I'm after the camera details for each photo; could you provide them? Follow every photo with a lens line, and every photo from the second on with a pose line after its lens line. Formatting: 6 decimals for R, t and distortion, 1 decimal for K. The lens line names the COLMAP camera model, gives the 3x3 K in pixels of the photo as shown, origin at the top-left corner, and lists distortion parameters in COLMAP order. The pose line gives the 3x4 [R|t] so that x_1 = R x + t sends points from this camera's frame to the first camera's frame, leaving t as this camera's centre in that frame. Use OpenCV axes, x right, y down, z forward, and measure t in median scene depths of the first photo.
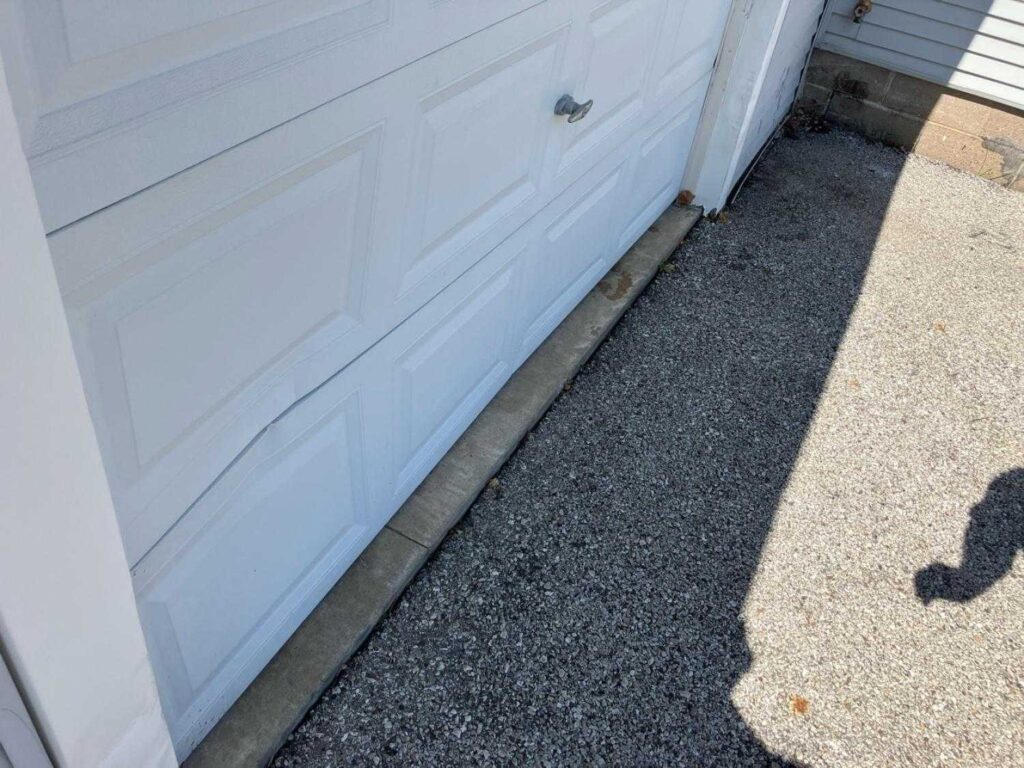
lens RADIAL K [[850.0, 0, 512.0], [0, 850.0, 384.0], [0, 0, 1]] dist [0.000517, 0.003740]
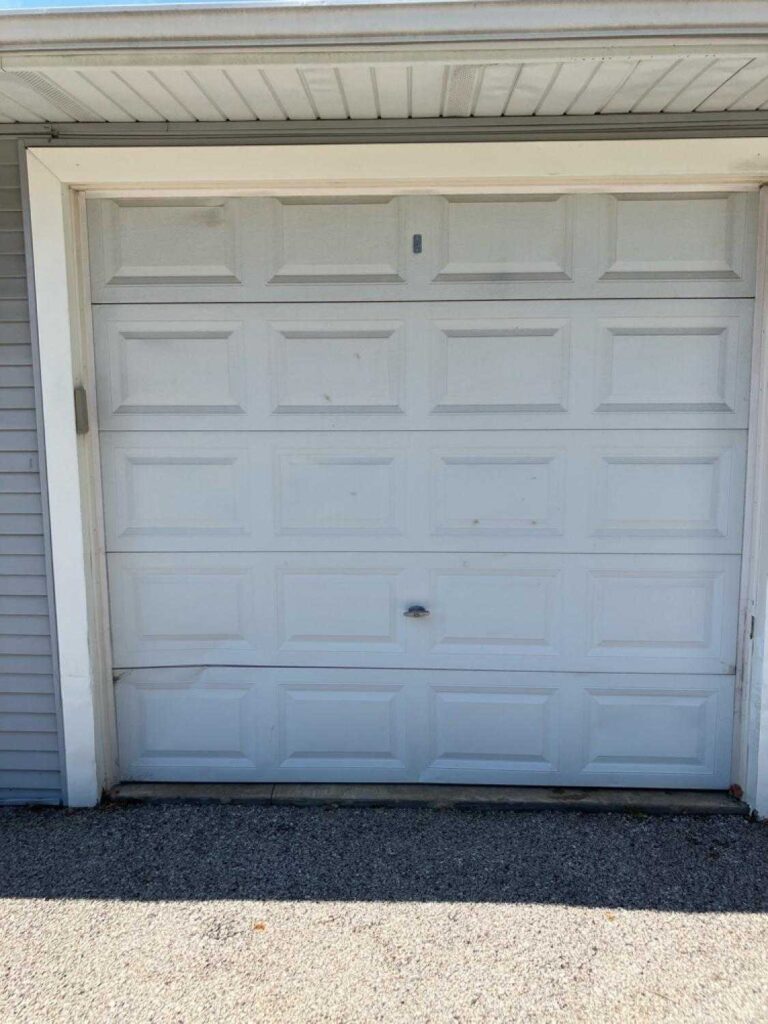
lens RADIAL K [[850.0, 0, 384.0], [0, 850.0, 512.0], [0, 0, 1]] dist [0.000517, 0.003740]
pose [[0.414563, -0.005193, -0.910006, 1.264197], [-0.542126, 0.801763, -0.251547, 0.015087], [0.730915, 0.597620, 0.329566, 0.115257]]
